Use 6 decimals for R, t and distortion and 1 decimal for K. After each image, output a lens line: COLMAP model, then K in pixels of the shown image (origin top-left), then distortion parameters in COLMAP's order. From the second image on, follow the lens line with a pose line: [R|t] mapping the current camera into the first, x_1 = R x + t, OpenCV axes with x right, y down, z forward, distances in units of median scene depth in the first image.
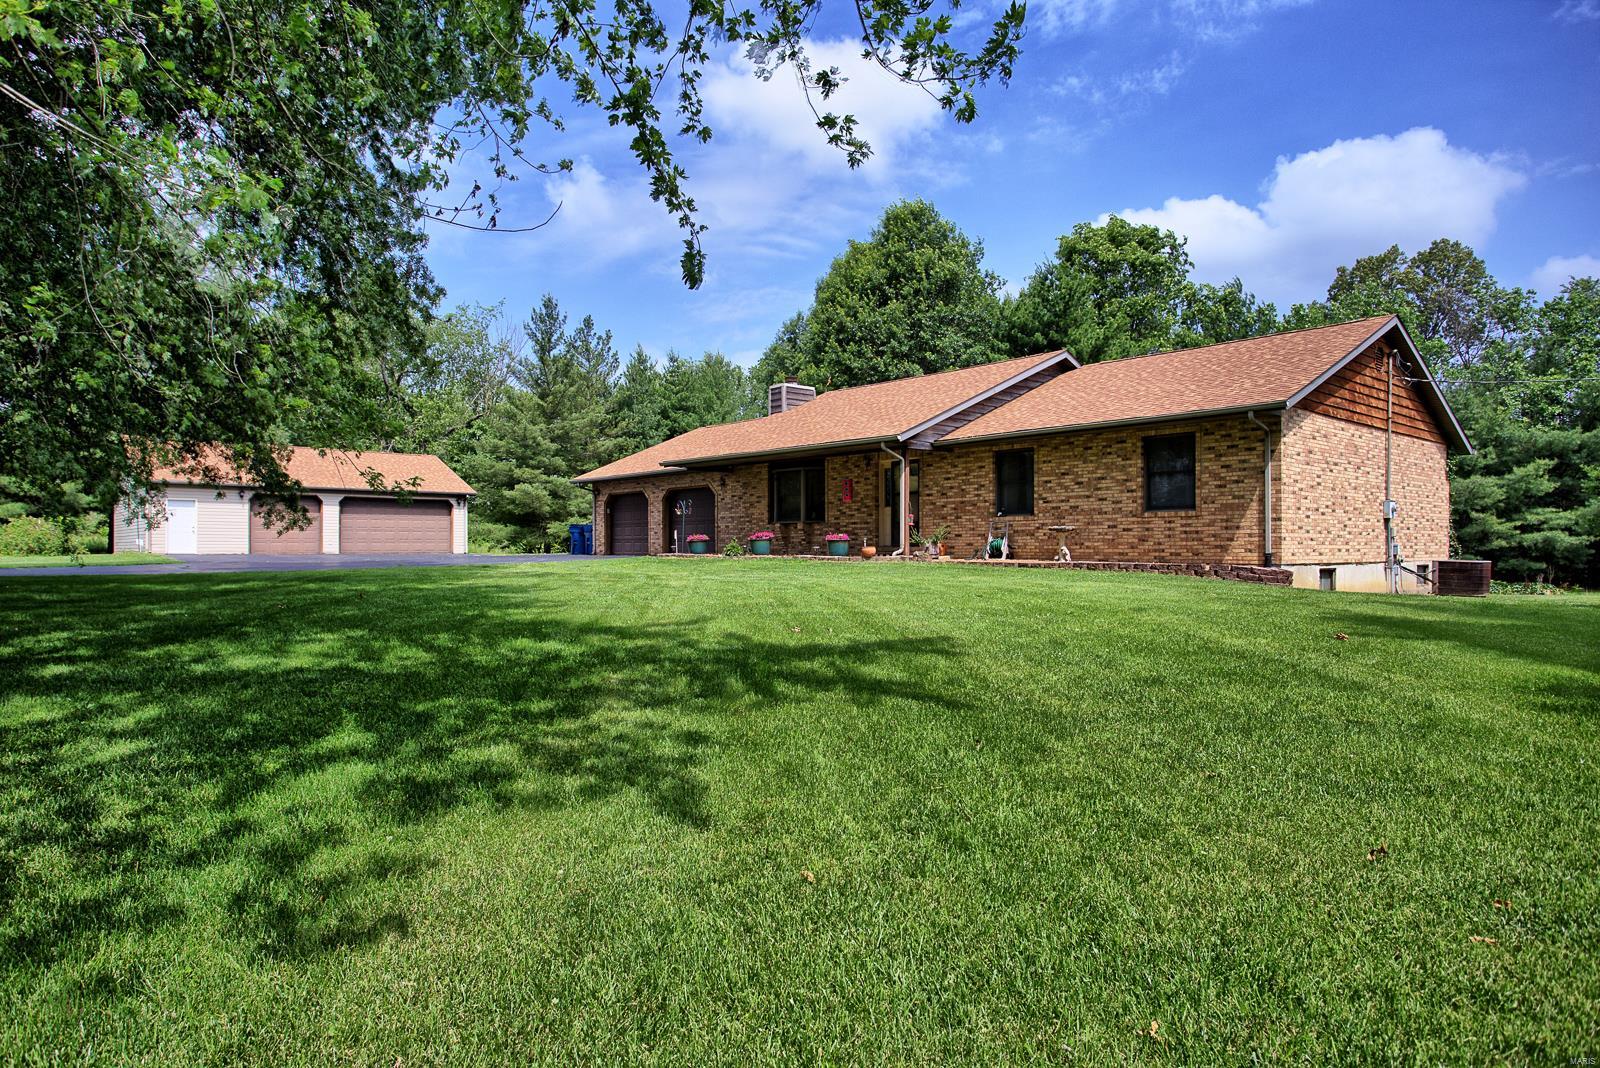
lens RADIAL K [[954.8, 0, 789.5], [0, 954.8, 544.6], [0, 0, 1]] dist [-0.002428, -0.002909]
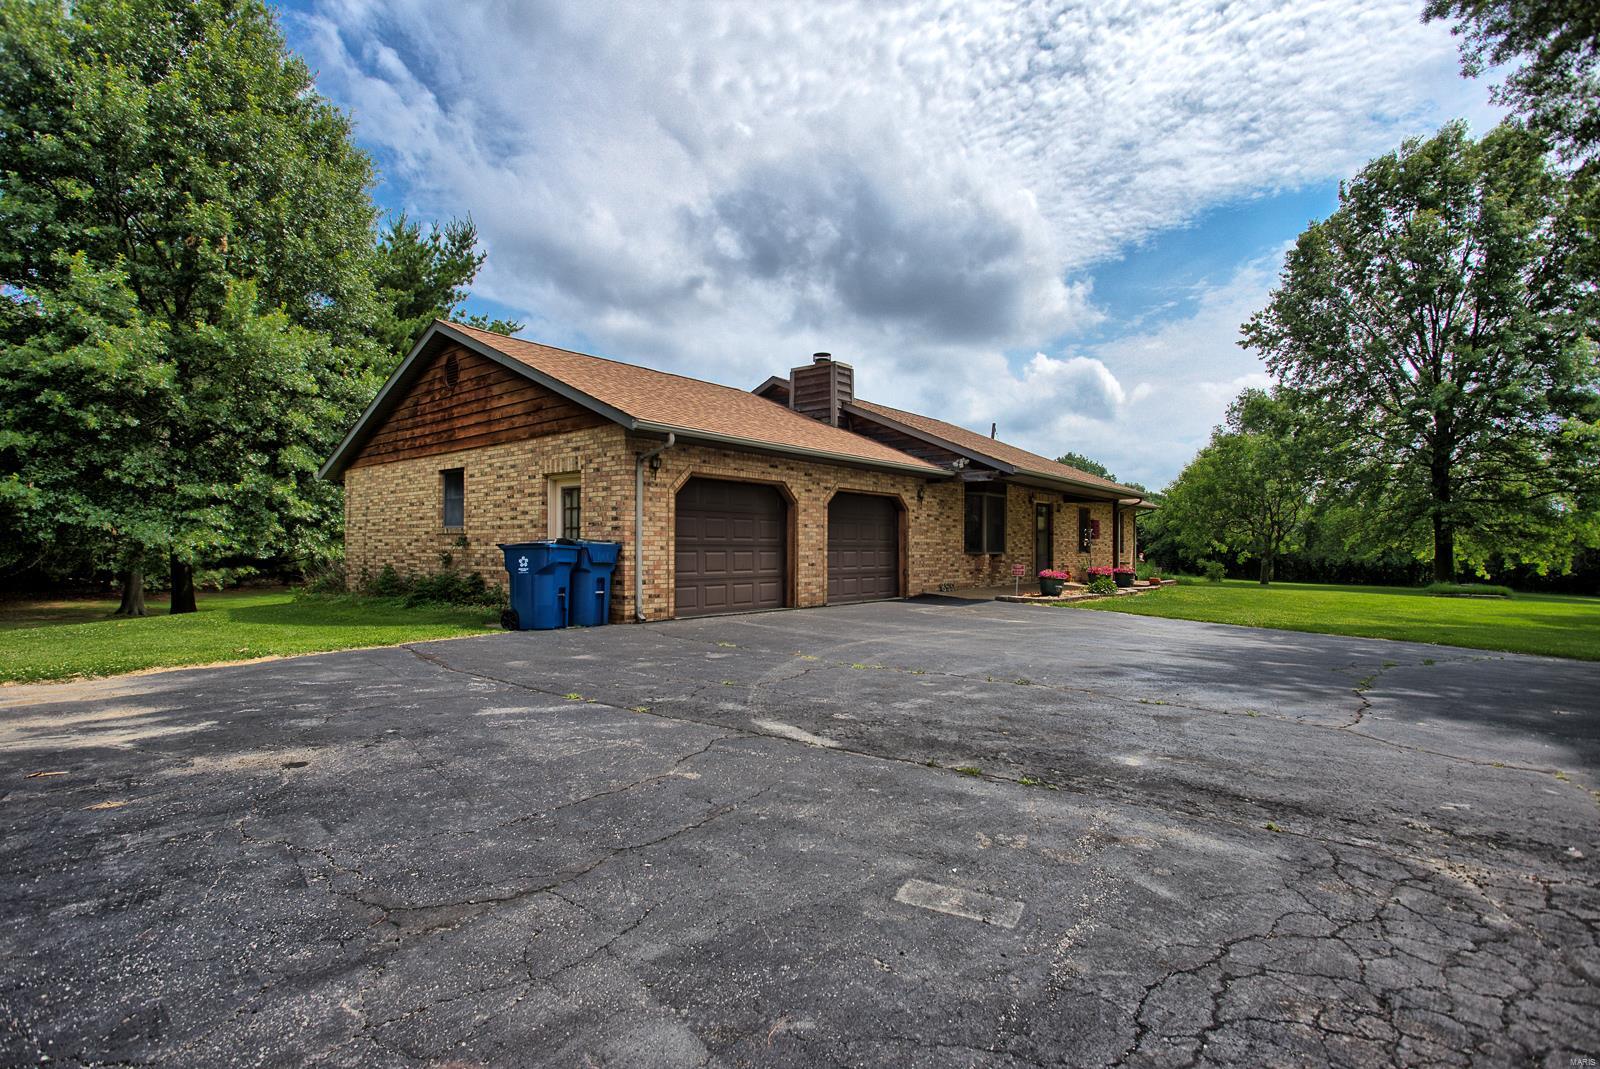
lens RADIAL K [[764.1, 0, 791.5], [0, 764.1, 545.0], [0, 0, 1]] dist [-0.004324, 0.000407]
pose [[-0.153044, 0.004225, 0.988210, -0.695039], [-0.008754, 0.999946, -0.005631, -0.025694], [-0.988181, -0.009512, -0.152999, 1.317208]]
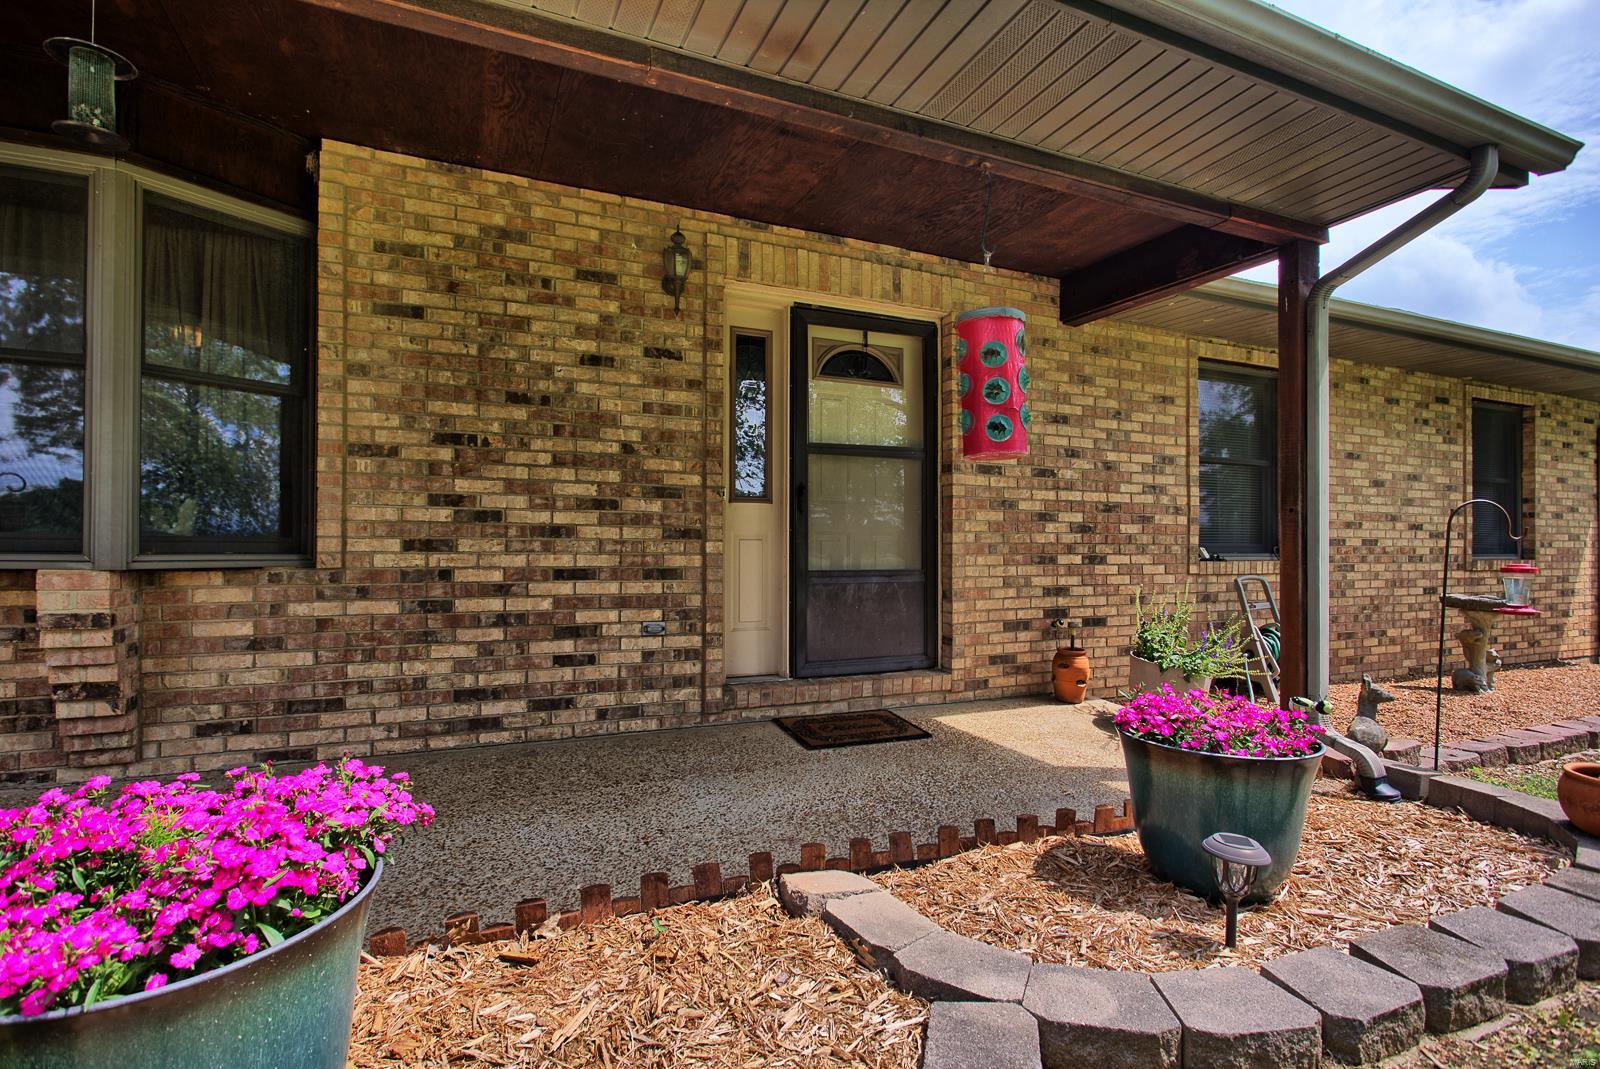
lens RADIAL K [[764.1, 0, 791.5], [0, 764.1, 545.0], [0, 0, 1]] dist [-0.004324, 0.000407]
pose [[0.301985, 0.006291, 0.953292, -0.060354], [-0.008473, 0.999956, -0.003915, -0.026591], [-0.953275, -0.006895, 0.302025, 0.869145]]
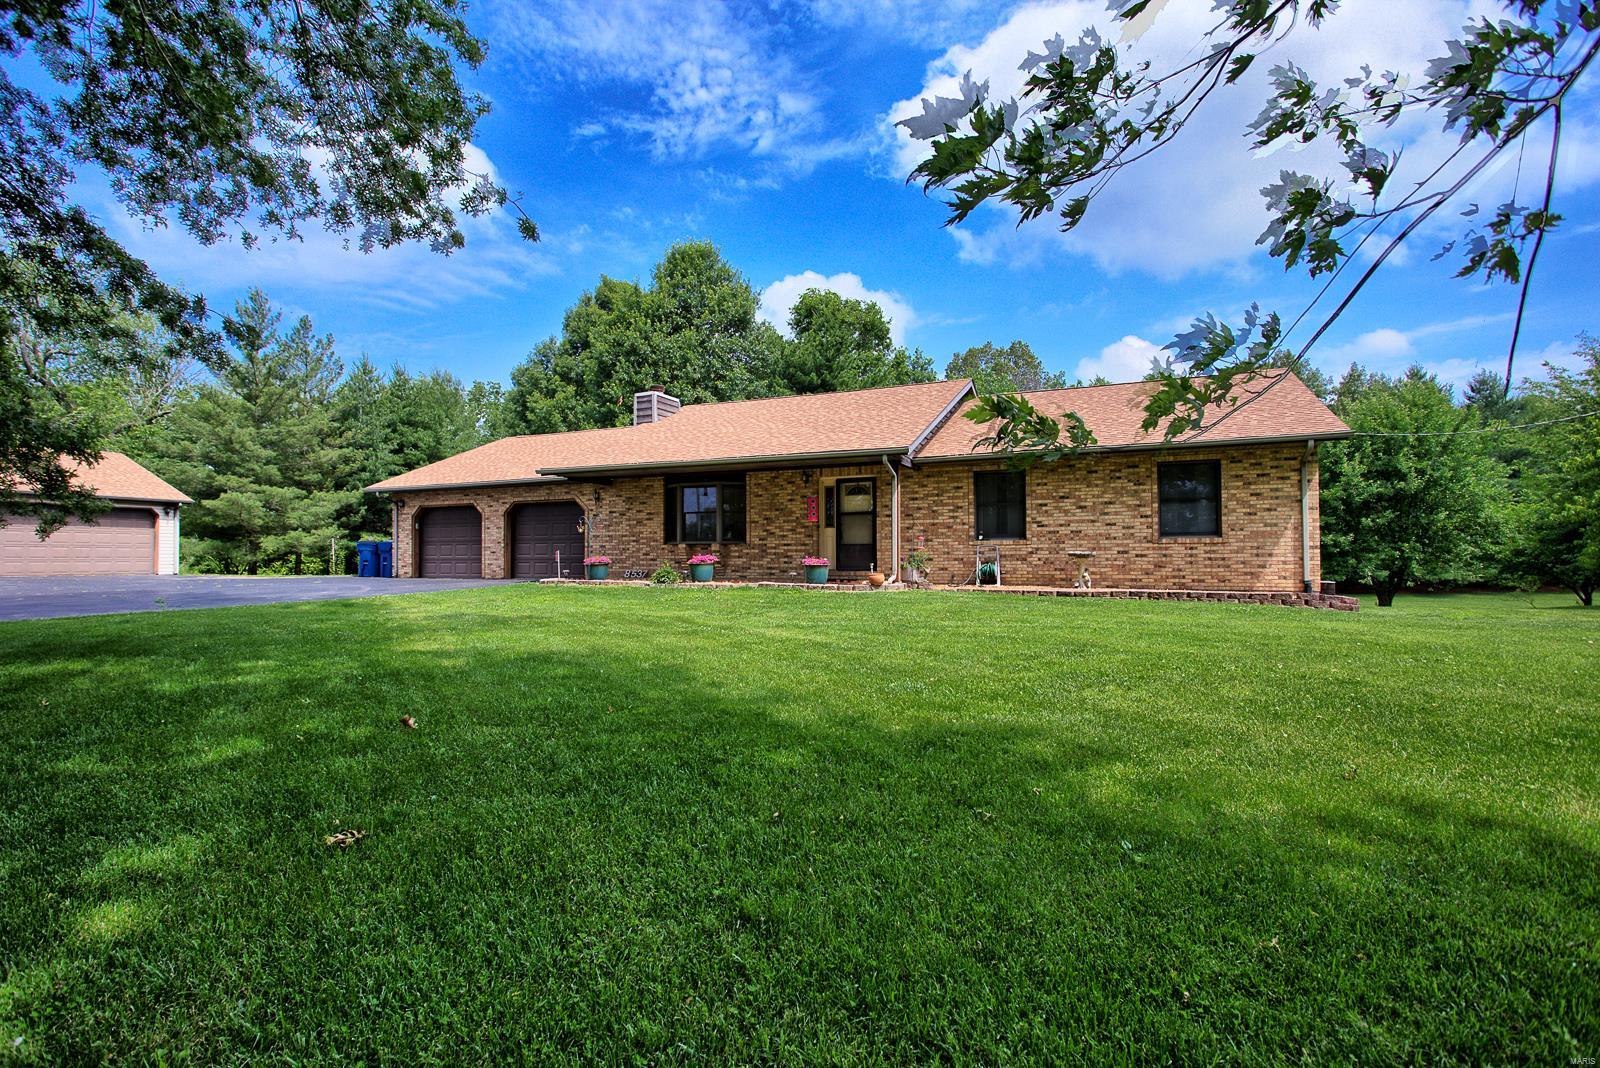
lens RADIAL K [[764.1, 0, 791.5], [0, 764.1, 544.5], [0, 0, 1]] dist [-0.004324, 0.000407]
pose [[0.909988, 0.006331, 0.414587, -0.221175], [0.000014, 0.999883, -0.015300, -0.010963], [-0.414635, 0.013929, 0.909881, 0.315618]]
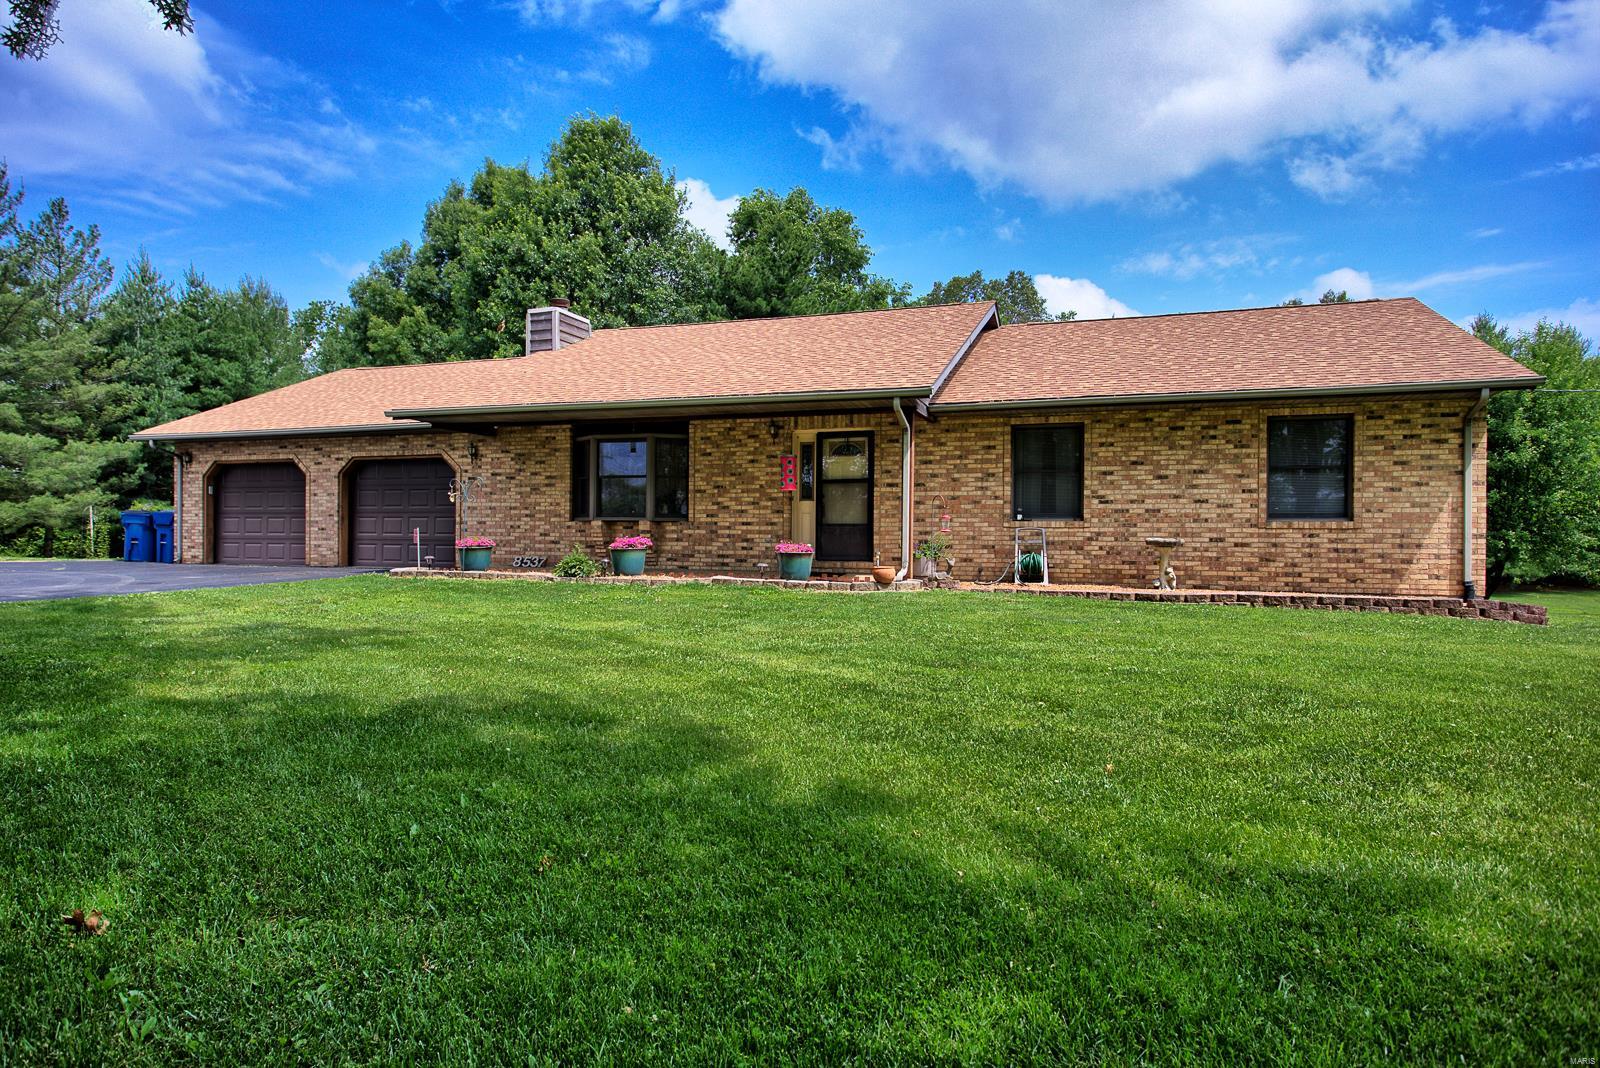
lens RADIAL K [[954.8, 0, 789.5], [0, 954.8, 544.6], [0, 0, 1]] dist [-0.002428, -0.002909]
pose [[0.874466, 0.006581, 0.485043, -0.213338], [-0.011383, 0.999911, 0.006955, -0.012313], [-0.484954, -0.011603, 0.874463, 0.393132]]
